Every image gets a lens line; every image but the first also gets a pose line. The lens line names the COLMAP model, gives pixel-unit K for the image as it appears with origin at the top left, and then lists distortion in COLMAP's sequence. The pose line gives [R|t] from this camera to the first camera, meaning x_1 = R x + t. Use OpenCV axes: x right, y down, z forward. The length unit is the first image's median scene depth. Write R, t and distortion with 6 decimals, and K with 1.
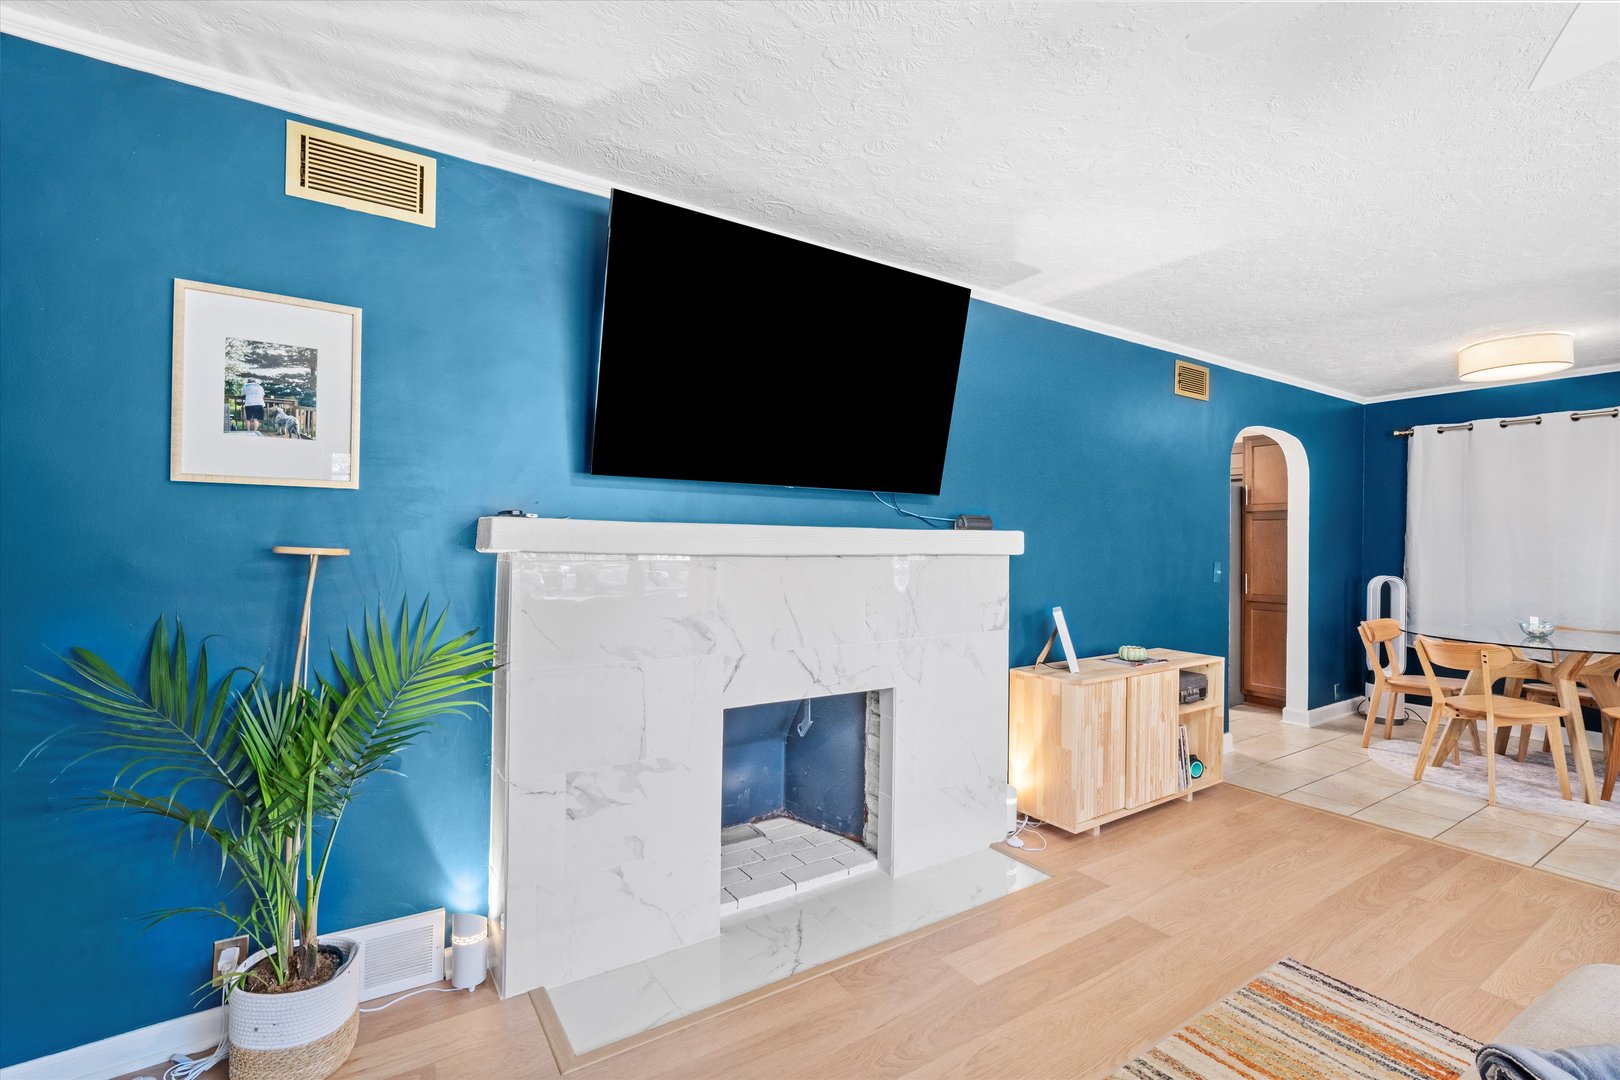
lens RADIAL K [[726.0, 0, 810.0], [0, 726.0, 540.0], [0, 0, 1]] dist [-0.001933, 0.000204]
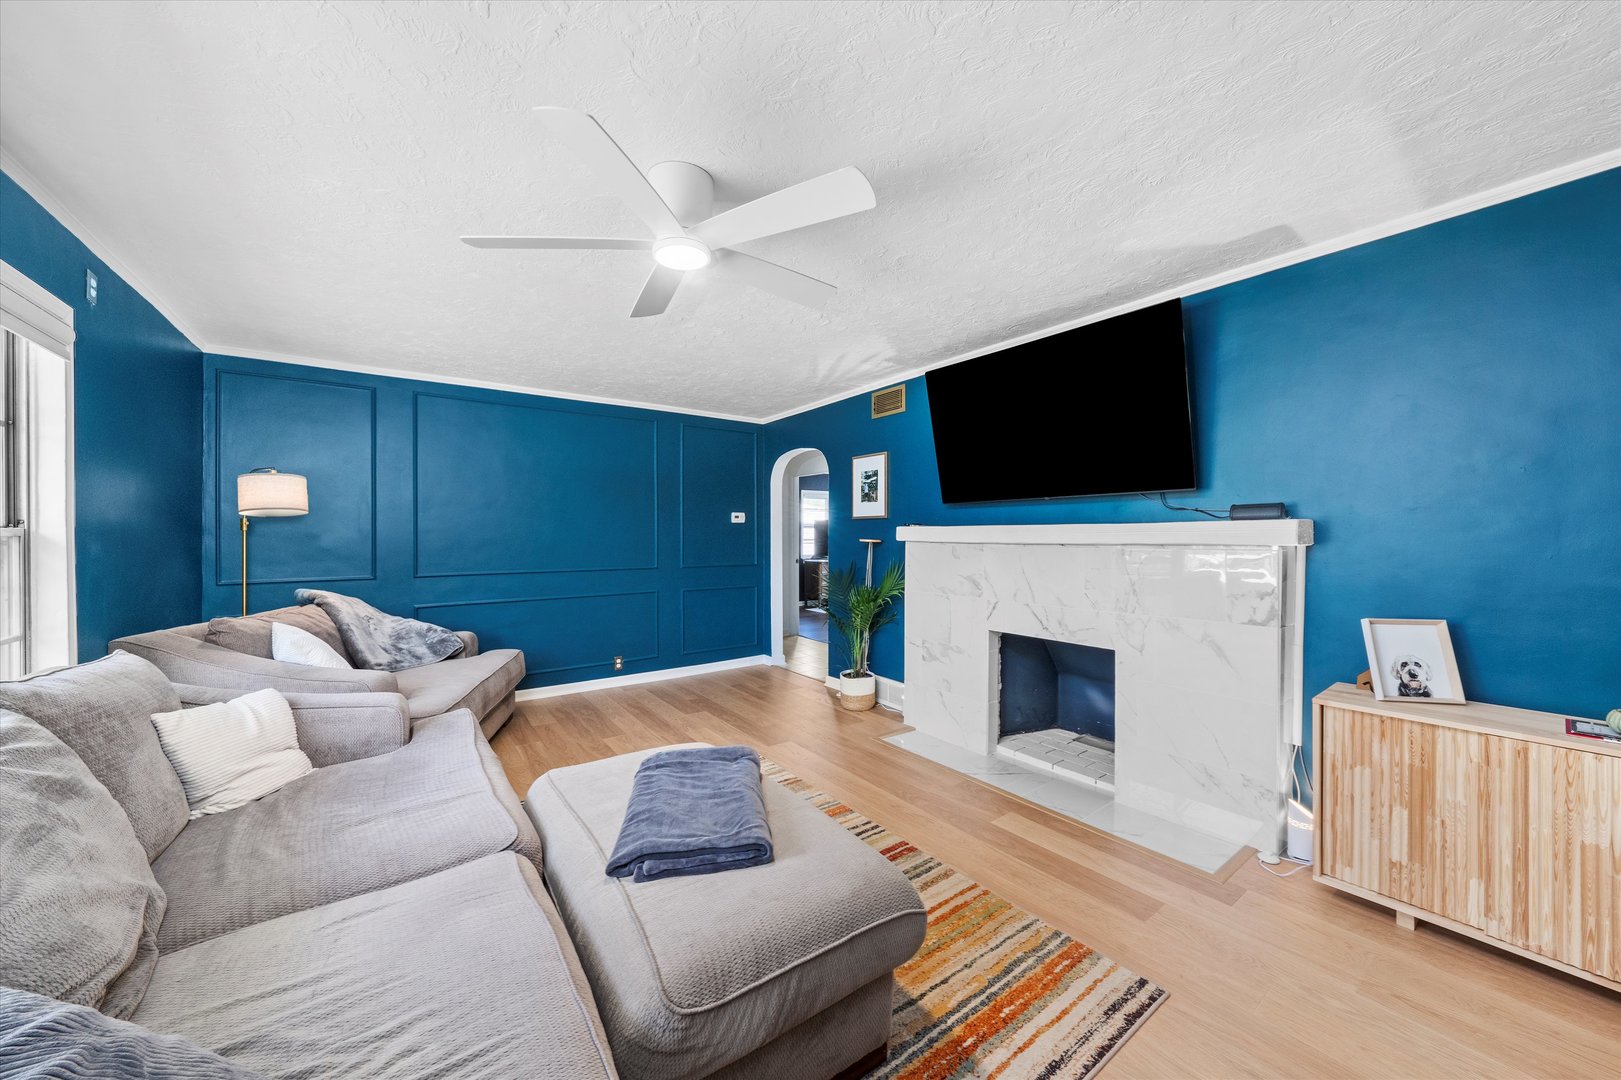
lens RADIAL K [[600.2, 0, 810.5], [0, 600.2, 540.0], [0, 0, 1]] dist [-0.000768, 0.000100]
pose [[0.038119, -0.002204, -0.999271, 1.414150], [0.011680, 0.999930, -0.001760, 0.011216], [0.999205, -0.011604, 0.038142, 0.546927]]
